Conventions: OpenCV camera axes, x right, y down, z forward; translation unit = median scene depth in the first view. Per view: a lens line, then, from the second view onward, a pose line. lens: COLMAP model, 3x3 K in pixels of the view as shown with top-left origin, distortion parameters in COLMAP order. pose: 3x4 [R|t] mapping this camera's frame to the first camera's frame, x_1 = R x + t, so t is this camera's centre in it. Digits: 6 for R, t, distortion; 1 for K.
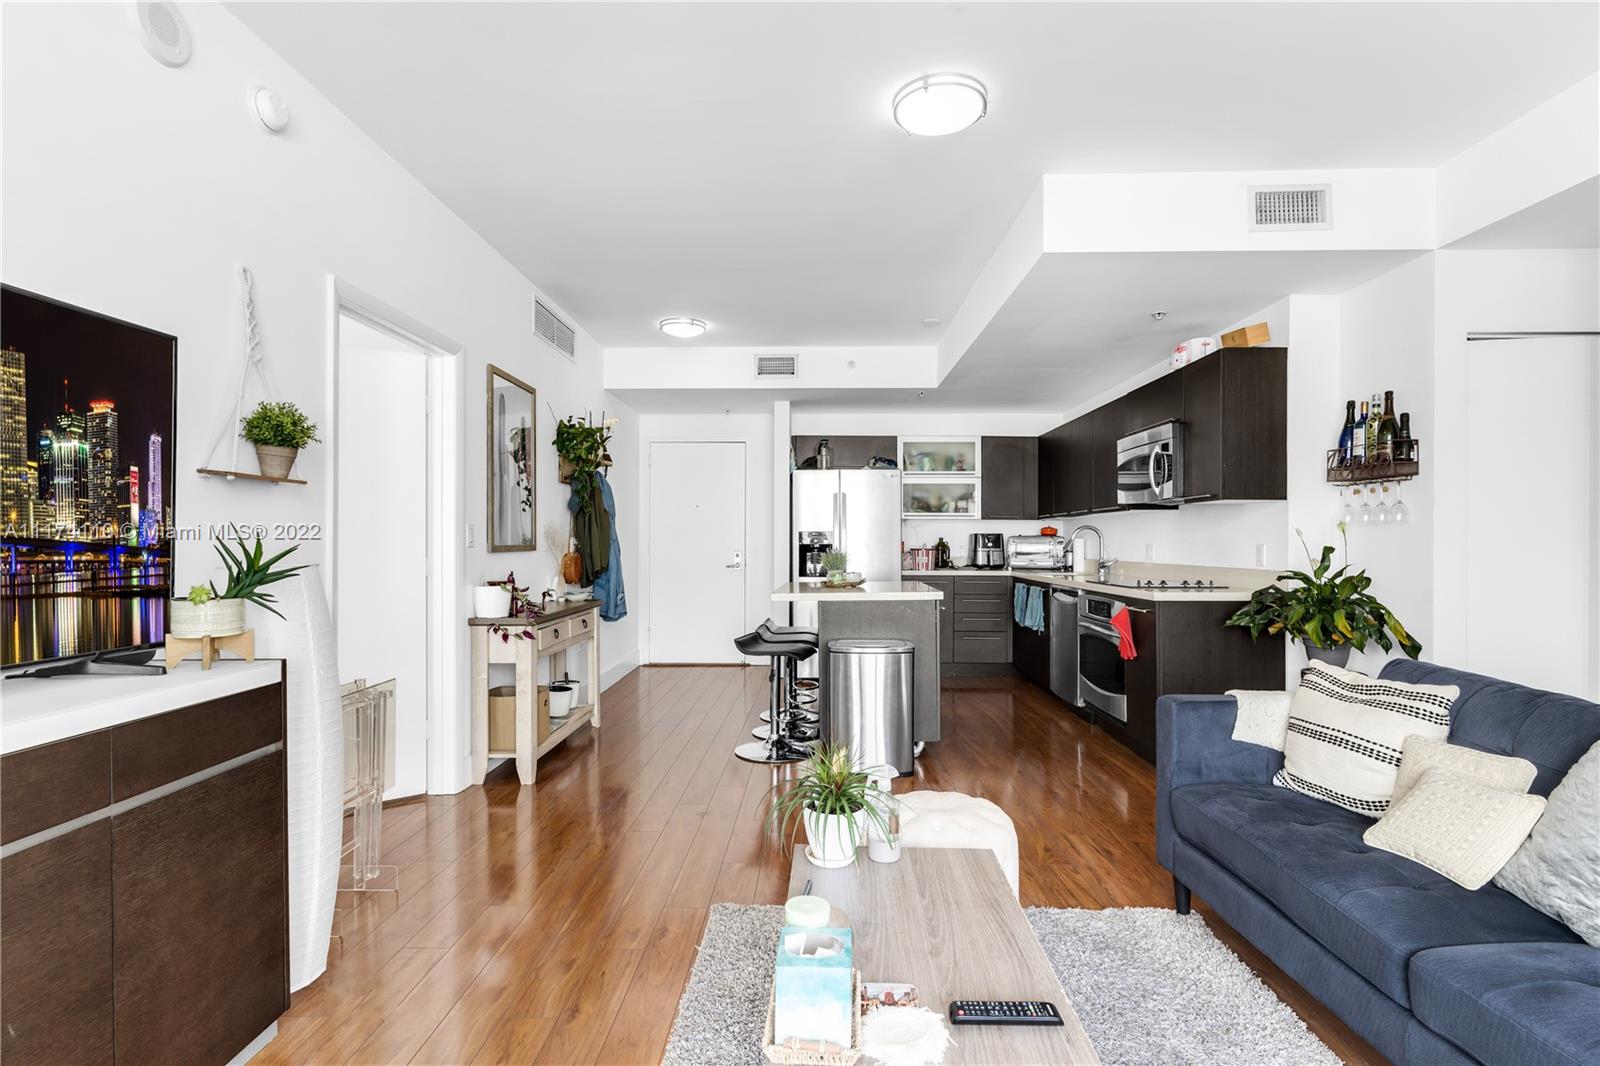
lens RADIAL K [[767.3, 0, 795.7], [0, 767.3, 538.7], [0, 0, 1]] dist [0.002242, -0.000924]
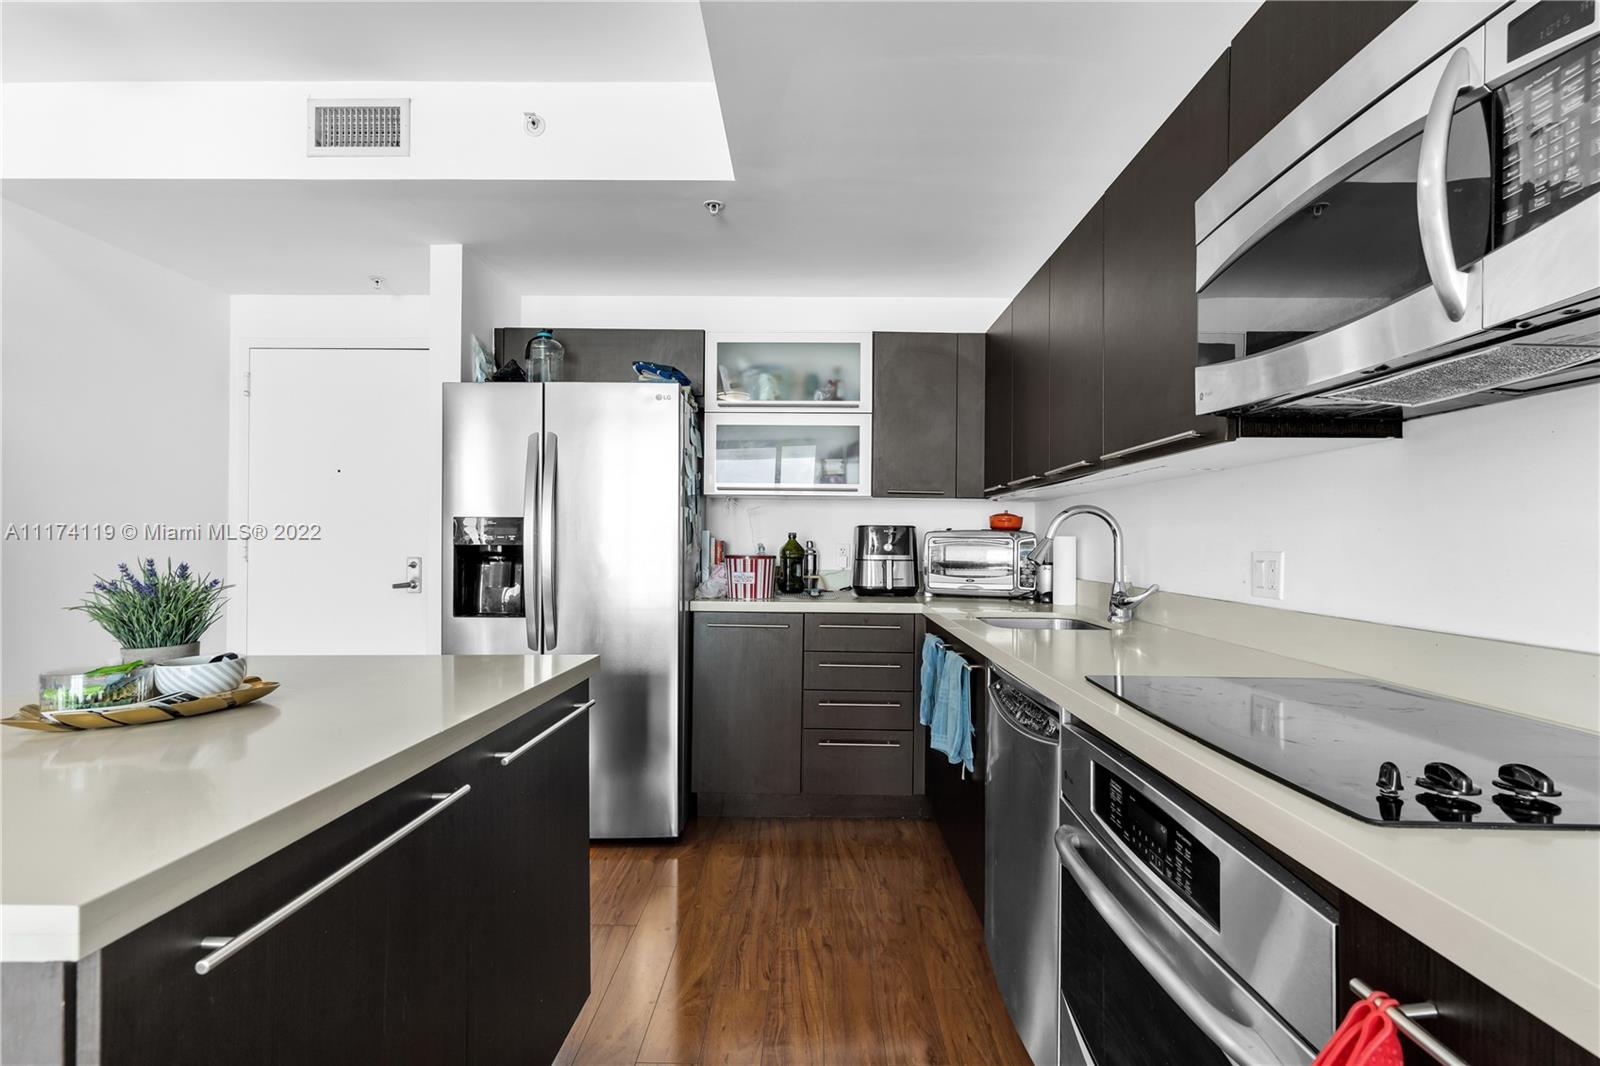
lens RADIAL K [[754.1, 0, 800.0], [0, 754.1, 533.0], [0, 0, 1]] dist [-0.002994, -0.000158]
pose [[0.999867, 0.007154, 0.014651, 0.202669], [-0.007087, 0.999964, -0.004627, 0.000774], [-0.014683, 0.004522, 0.999882, 0.547774]]
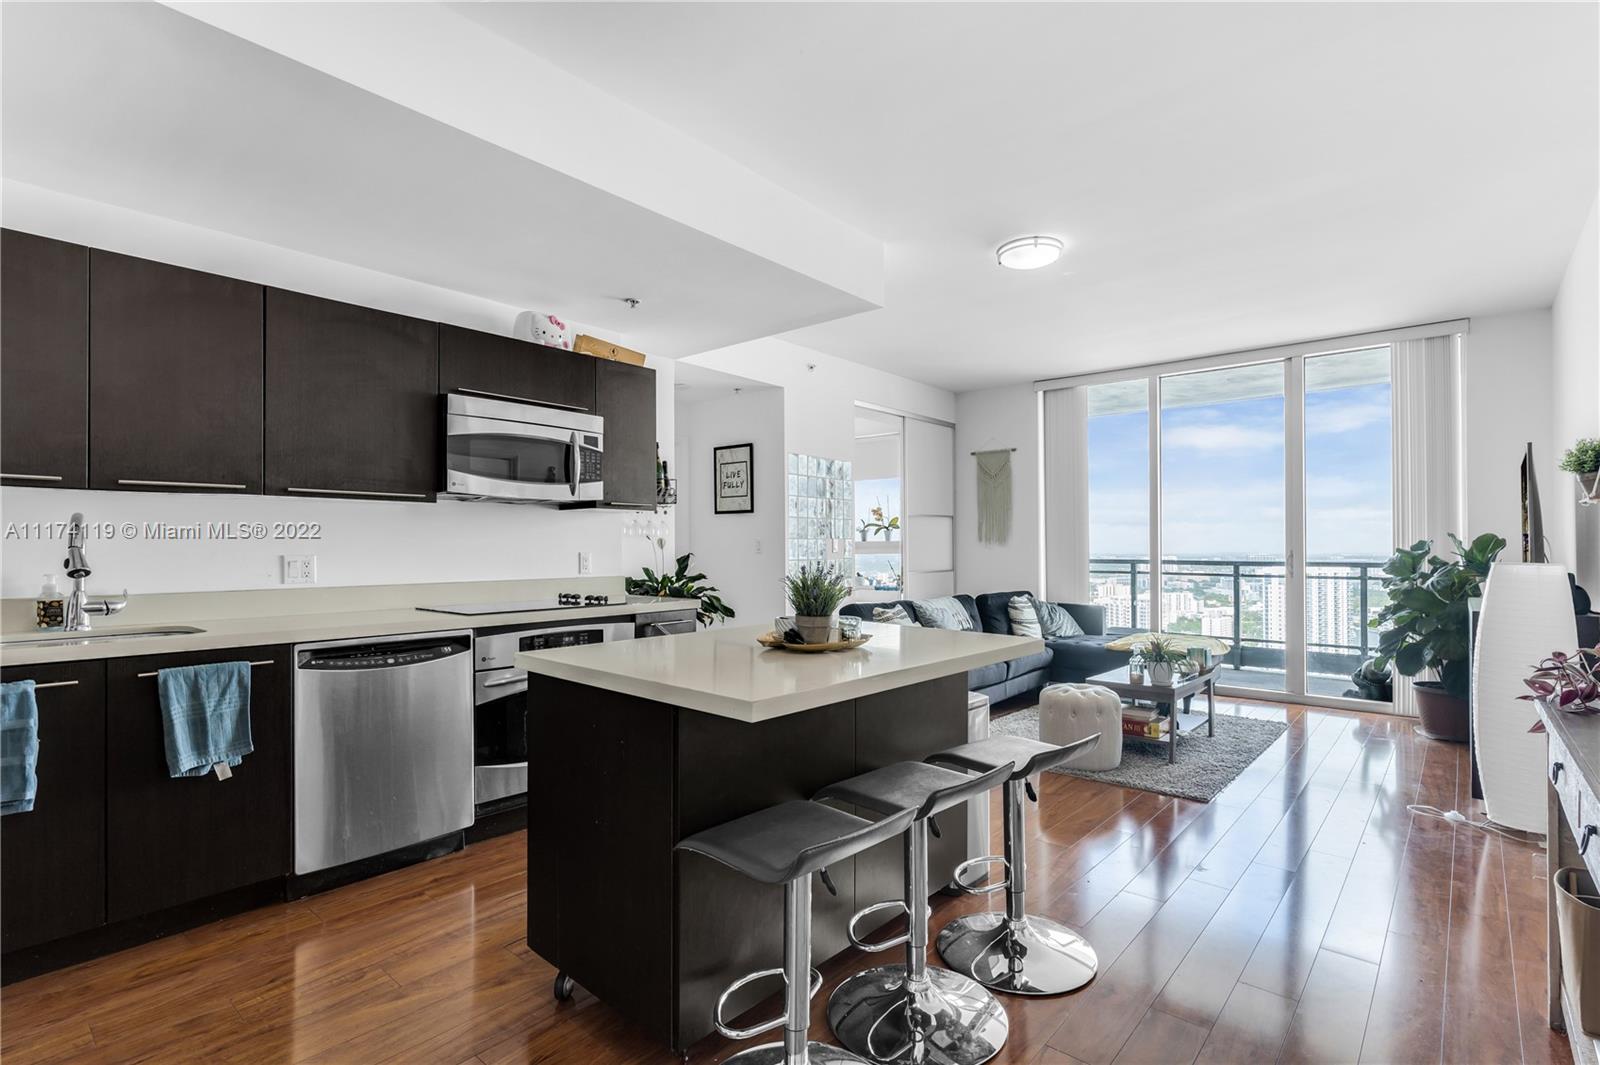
lens RADIAL K [[768.4, 0, 800.7], [0, 768.4, 541.4], [0, 0, 1]] dist [0.000301, 0.000375]
pose [[-0.776057, 0.011907, 0.630550, -0.161765], [0.004687, 0.999903, -0.013112, 0.004087], [-0.630645, -0.007220, -0.776037, 1.002400]]
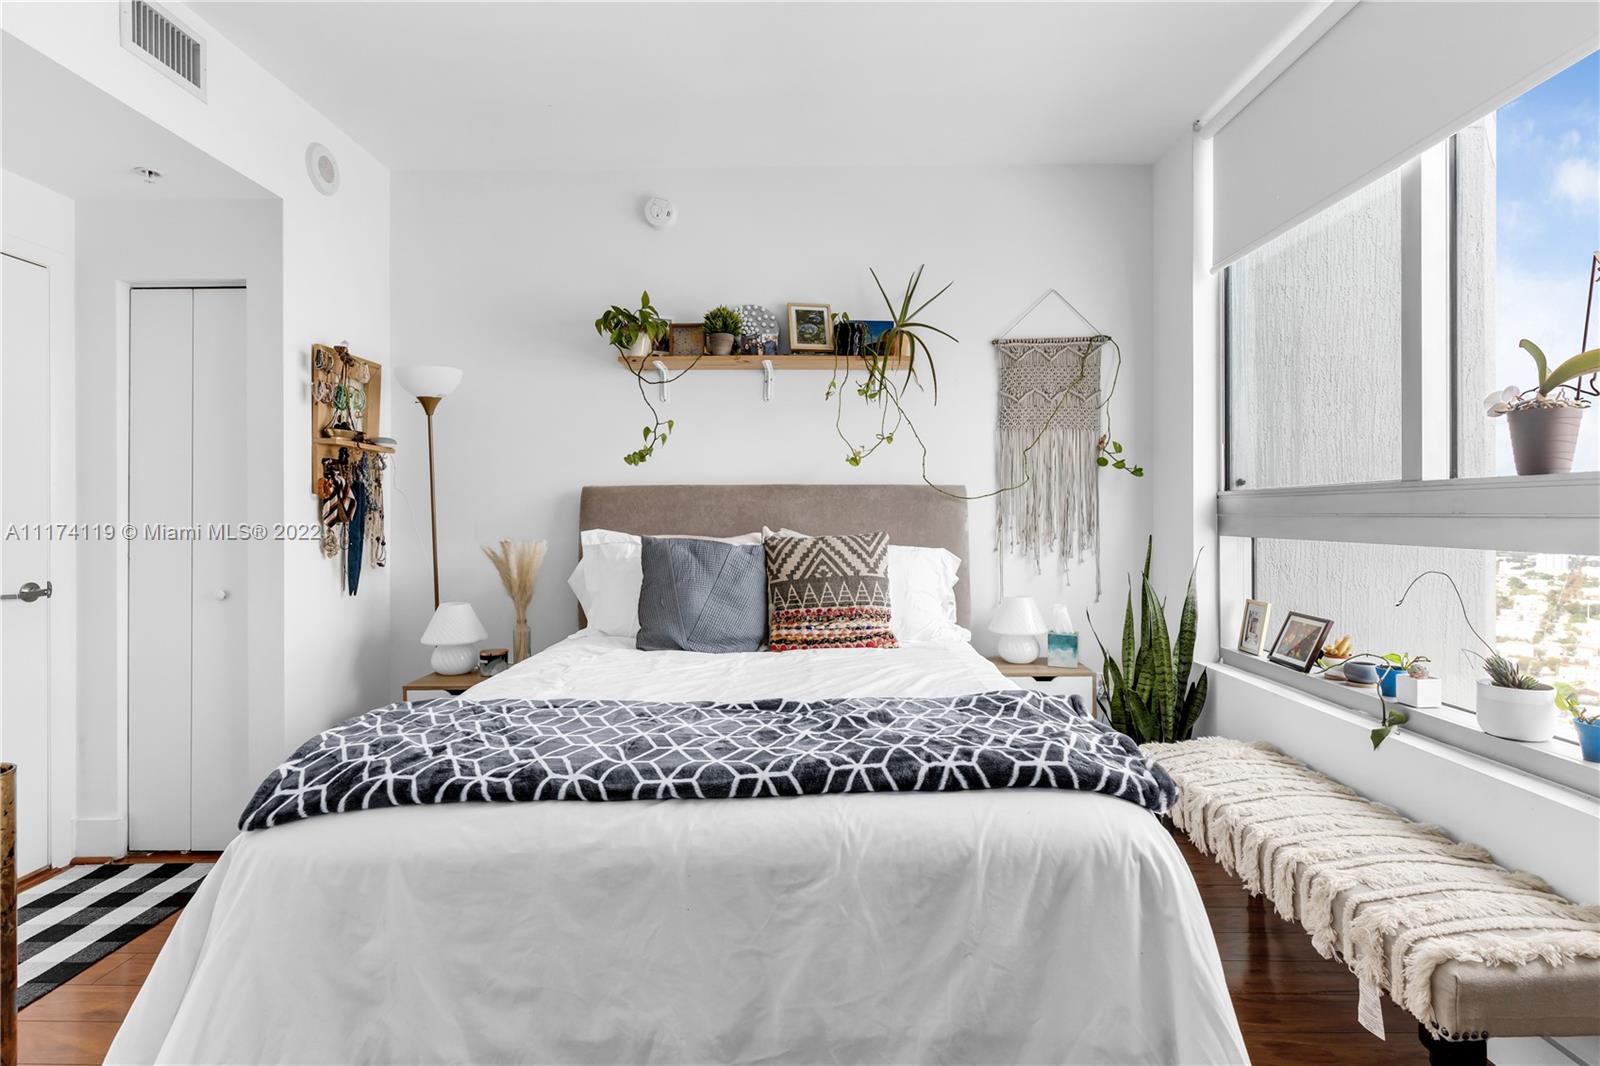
lens RADIAL K [[771.4, 0, 797.8], [0, 771.4, 511.7], [0, 0, 1]] dist [0.002698, -0.000256]
pose [[-0.009454, 0.006954, 0.999931, 0.507107], [-0.000156, 0.999976, -0.006955, -0.002443], [-0.999955, -0.000222, -0.009452, -0.101780]]
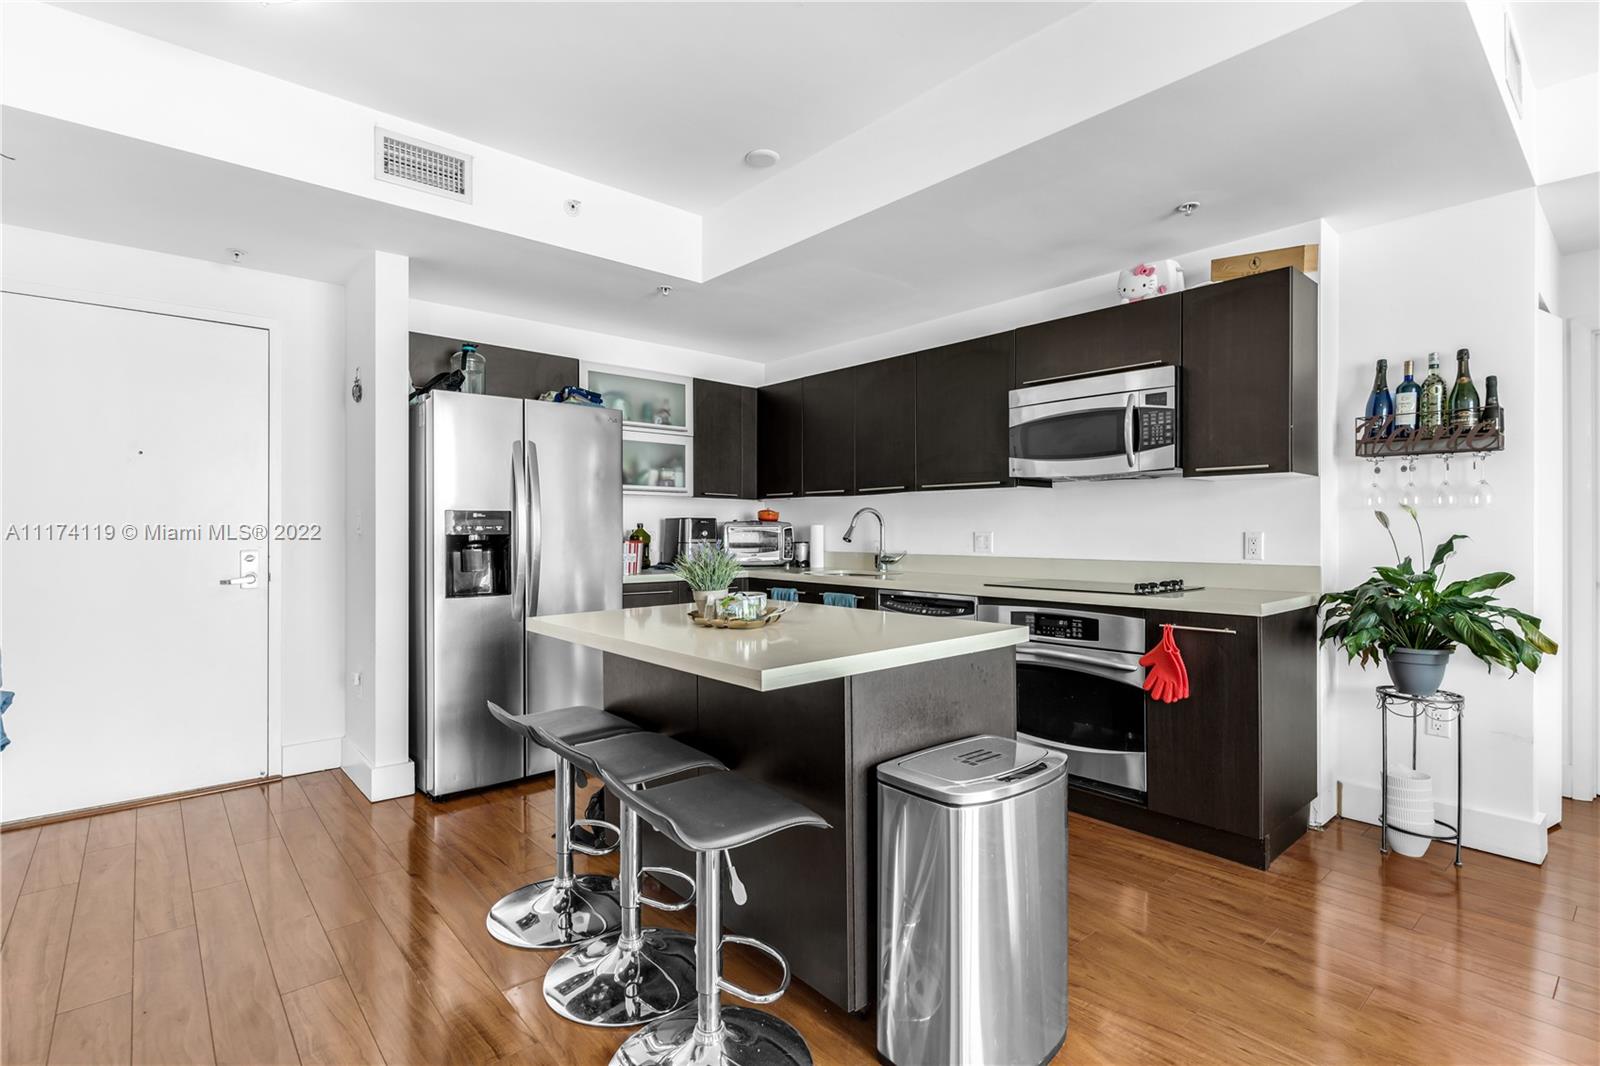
lens RADIAL K [[766.6, 0, 800.6], [0, 766.6, 524.6], [0, 0, 1]] dist [0.000657, 0.000189]
pose [[0.733195, 0.003526, 0.680009, -0.168871], [-0.001979, 0.999993, -0.003051, 0.001403], [-0.680016, 0.000892, 0.733197, 0.460075]]
